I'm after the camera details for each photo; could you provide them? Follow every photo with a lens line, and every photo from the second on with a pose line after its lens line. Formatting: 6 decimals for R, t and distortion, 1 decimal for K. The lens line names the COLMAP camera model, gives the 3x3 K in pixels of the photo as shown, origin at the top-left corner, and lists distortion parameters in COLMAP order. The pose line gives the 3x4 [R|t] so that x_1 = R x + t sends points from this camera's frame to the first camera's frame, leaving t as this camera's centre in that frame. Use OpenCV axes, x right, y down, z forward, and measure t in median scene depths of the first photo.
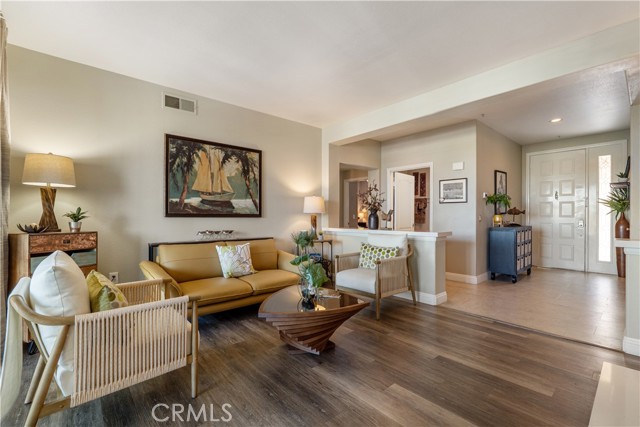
lens RADIAL K [[282.3, 0, 319.8], [0, 282.3, 212.4], [0, 0, 1]] dist [-0.006023, -0.001159]
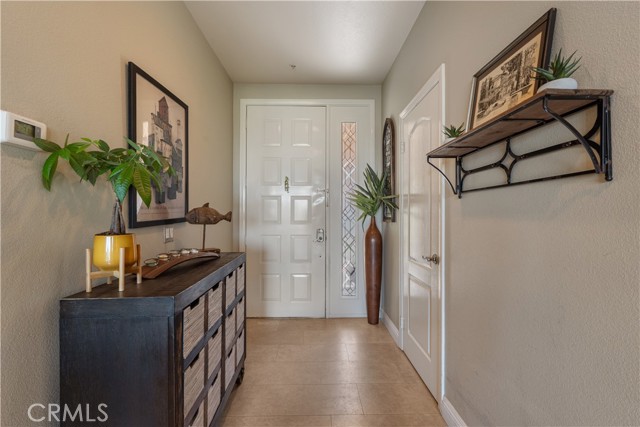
lens RADIAL K [[282.3, 0, 321.8], [0, 282.3, 214.2], [0, 0, 1]] dist [-0.006023, -0.001159]
pose [[0.638118, -0.008341, 0.769893, 0.469642], [-0.003949, 0.999893, 0.014106, -0.009876], [-0.769929, -0.012041, 0.638017, 0.604736]]
